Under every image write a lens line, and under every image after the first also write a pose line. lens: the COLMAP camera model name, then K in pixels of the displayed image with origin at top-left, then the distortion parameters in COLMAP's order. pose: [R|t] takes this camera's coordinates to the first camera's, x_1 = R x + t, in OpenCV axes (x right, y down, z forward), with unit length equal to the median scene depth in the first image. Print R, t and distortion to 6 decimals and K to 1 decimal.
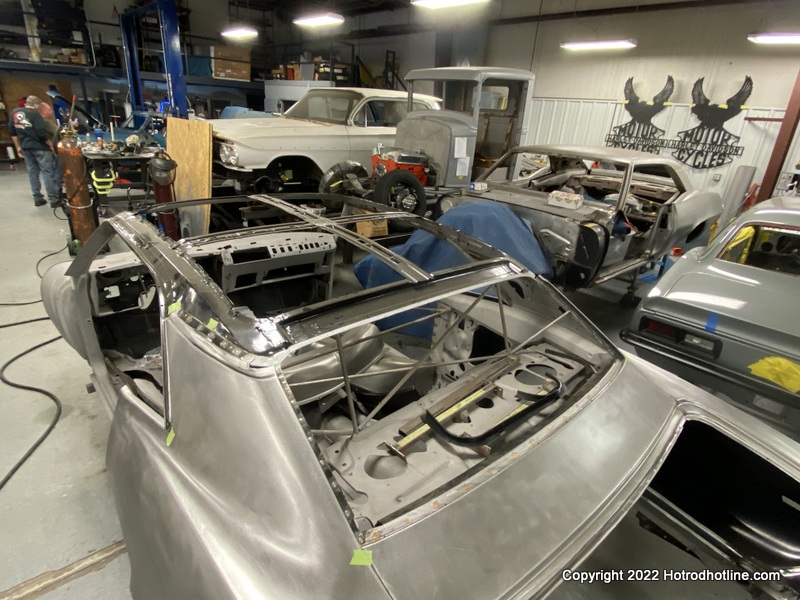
lens RADIAL K [[455.1, 0, 397.1], [0, 455.1, 300.2], [0, 0, 1]] dist [0.007093, 0.000122]
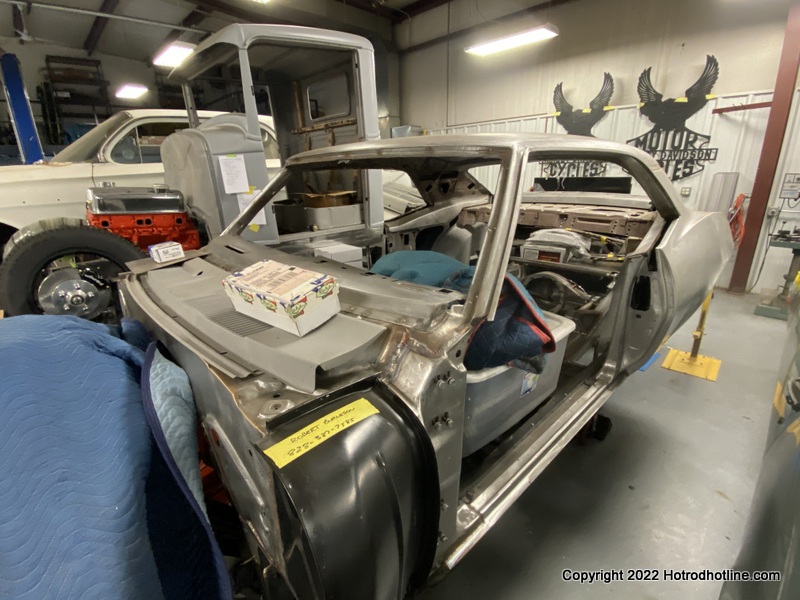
lens RADIAL K [[387.1, 0, 403.2], [0, 387.1, 297.8], [0, 0, 1]] dist [0.021161, -0.000488]
pose [[0.994982, -0.099473, 0.010768, 0.209954], [0.100002, 0.992153, -0.075049, -0.092901], [-0.003218, 0.075750, 0.997122, 0.370582]]
